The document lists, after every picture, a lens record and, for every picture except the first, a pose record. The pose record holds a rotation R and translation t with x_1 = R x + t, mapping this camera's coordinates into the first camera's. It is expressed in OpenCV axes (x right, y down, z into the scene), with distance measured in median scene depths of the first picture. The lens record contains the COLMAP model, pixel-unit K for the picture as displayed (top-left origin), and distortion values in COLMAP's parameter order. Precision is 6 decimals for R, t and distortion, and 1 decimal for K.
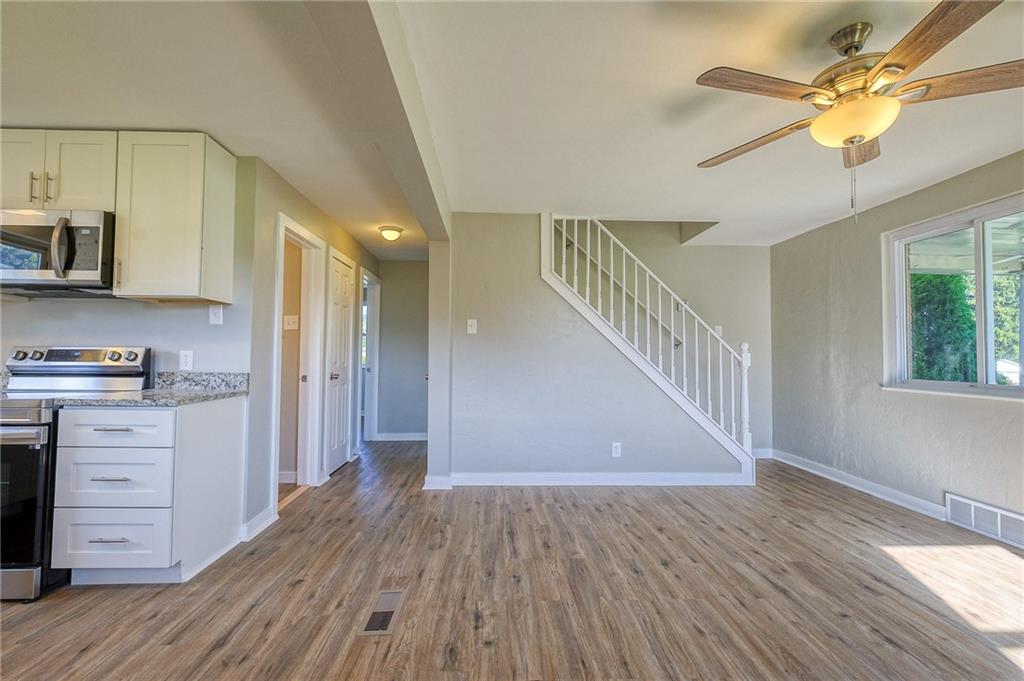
lens RADIAL K [[447.3, 0, 508.3], [0, 447.3, 340.9], [0, 0, 1]] dist [-0.003998, 0.000286]
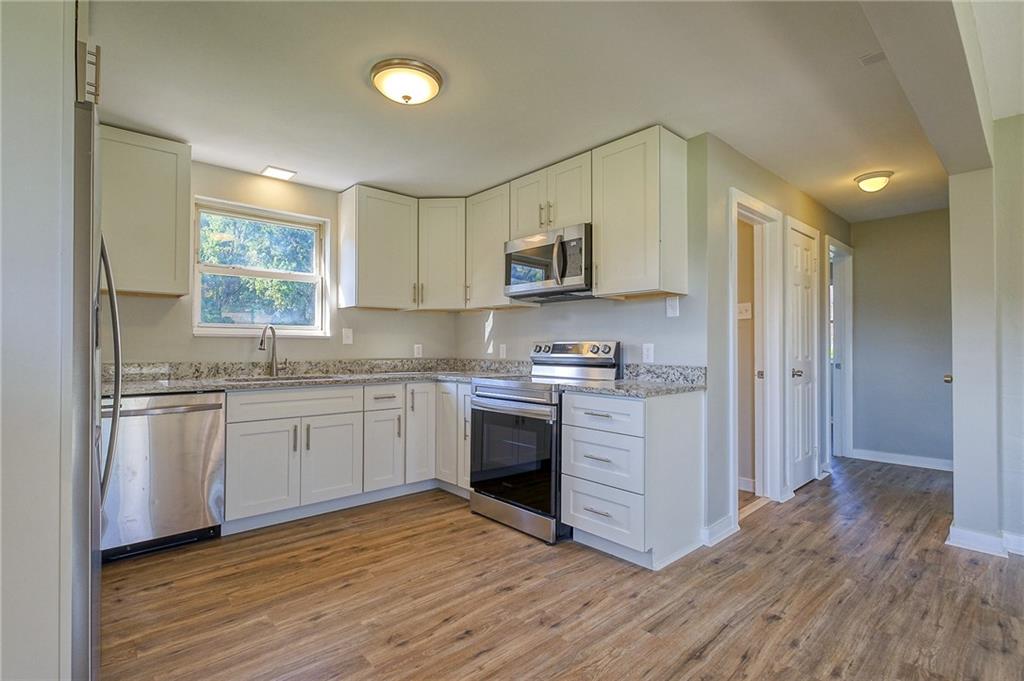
lens RADIAL K [[481.6, 0, 511.2], [0, 481.6, 342.6], [0, 0, 1]] dist [-0.004195, 0.000151]
pose [[0.641207, -0.012662, -0.767263, -0.071532], [0.028892, 0.999553, 0.007649, 0.001722], [0.766824, -0.027072, 0.641287, 0.045077]]
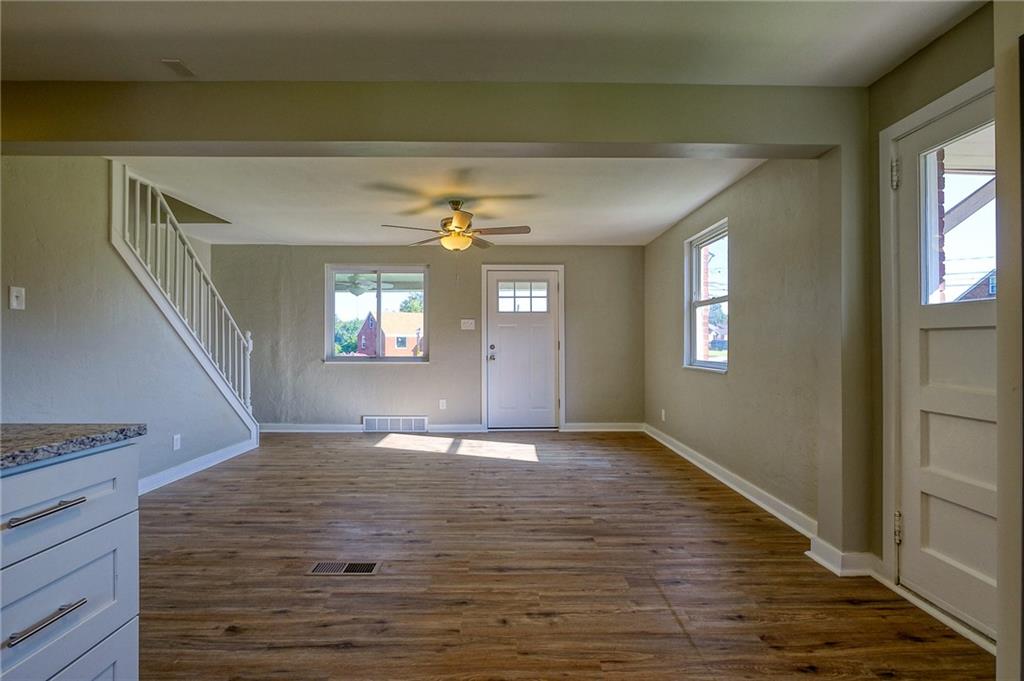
lens RADIAL K [[466.8, 0, 511.5], [0, 466.8, 342.9], [0, 0, 1]] dist [-0.026768, -0.000028]
pose [[0.017895, -0.004638, 0.999829, -1.032065], [-0.032503, 0.999458, 0.005218, 0.008337], [-0.999311, -0.032591, 0.017734, 0.410661]]
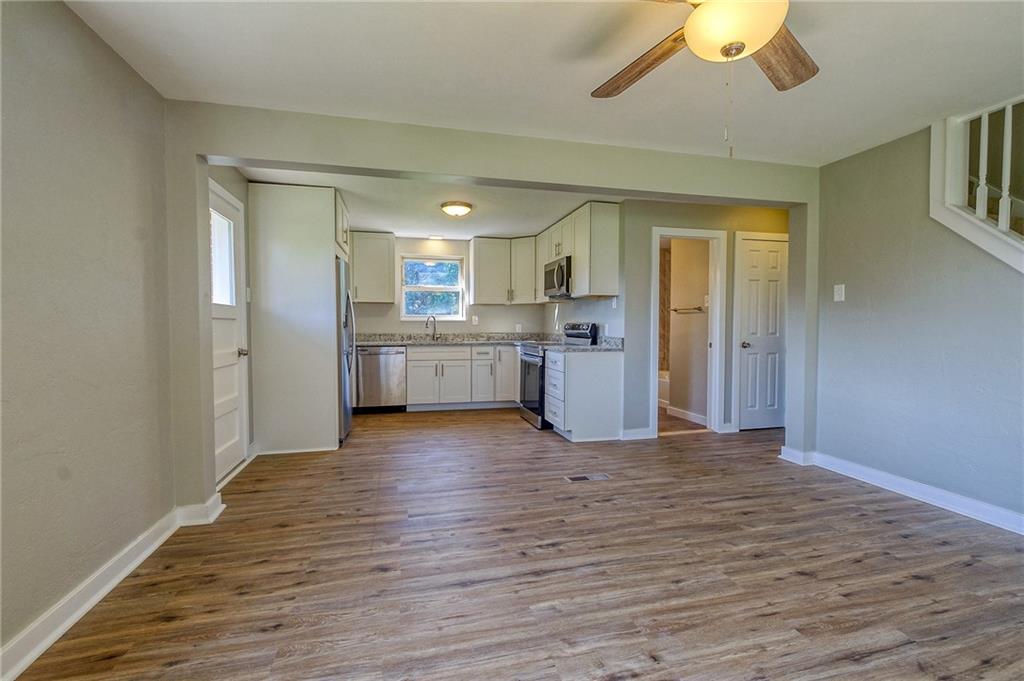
lens RADIAL K [[447.3, 0, 508.3], [0, 447.3, 340.9], [0, 0, 1]] dist [-0.003998, 0.000286]
pose [[0.207549, 0.027071, -0.977850, 0.923090], [0.034288, 0.998801, 0.034929, 0.012997], [0.977624, -0.040778, 0.206372, 0.269241]]
